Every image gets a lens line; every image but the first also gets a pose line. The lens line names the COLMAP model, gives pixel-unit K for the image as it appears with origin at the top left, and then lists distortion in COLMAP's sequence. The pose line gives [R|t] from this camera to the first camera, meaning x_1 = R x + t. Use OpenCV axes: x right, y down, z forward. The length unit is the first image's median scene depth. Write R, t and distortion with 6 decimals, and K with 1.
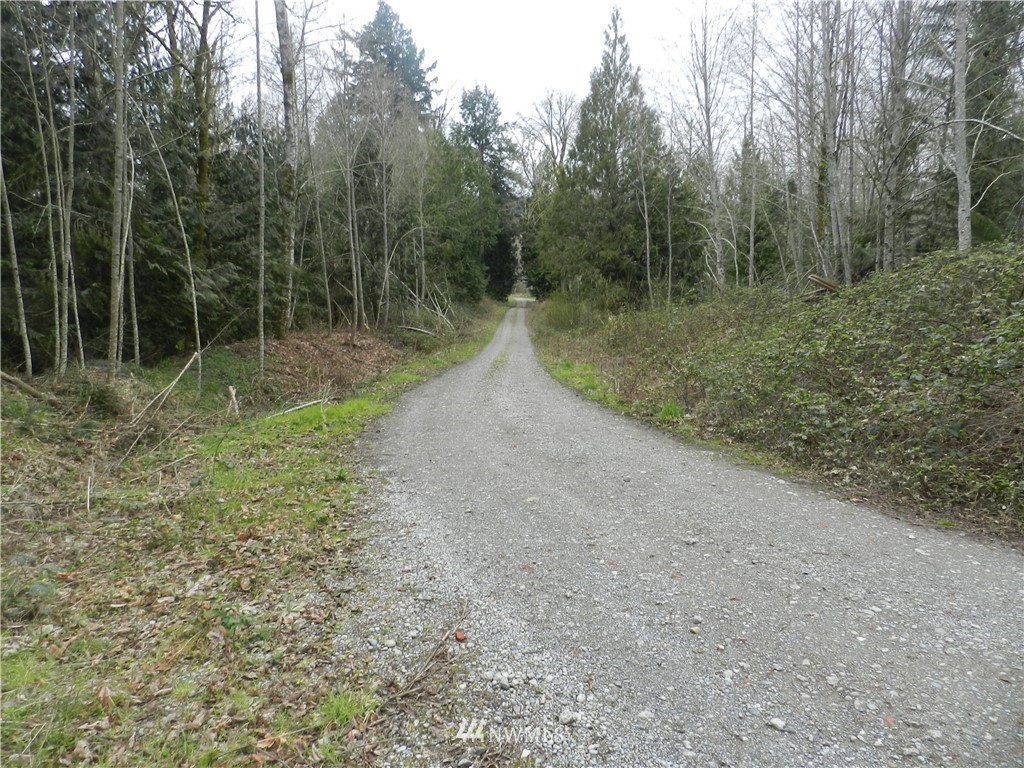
lens RADIAL K [[693.4, 0, 512.6], [0, 693.4, 383.5], [0, 0, 1]] dist [-0.004271, -0.001335]
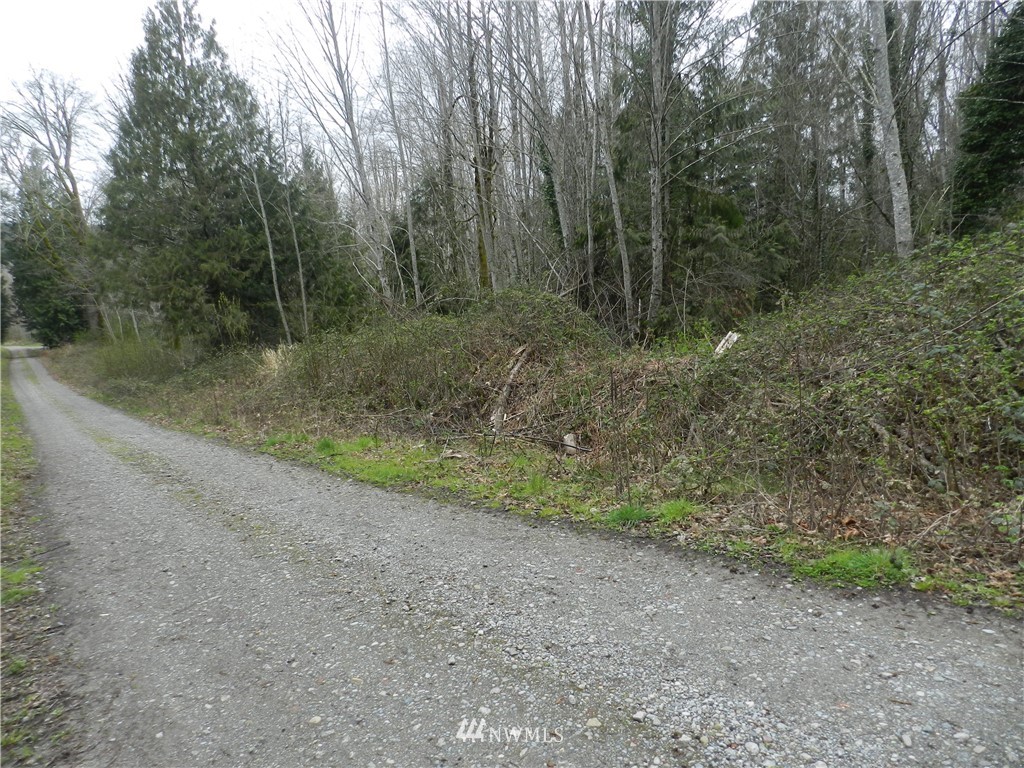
lens RADIAL K [[693.4, 0, 511.1], [0, 693.4, 385.1], [0, 0, 1]] dist [-0.004271, -0.001335]
pose [[0.794675, -0.118484, 0.595360, -0.024455], [0.143067, 0.989695, 0.005999, -0.012327], [-0.589936, 0.080409, 0.803437, 0.114002]]
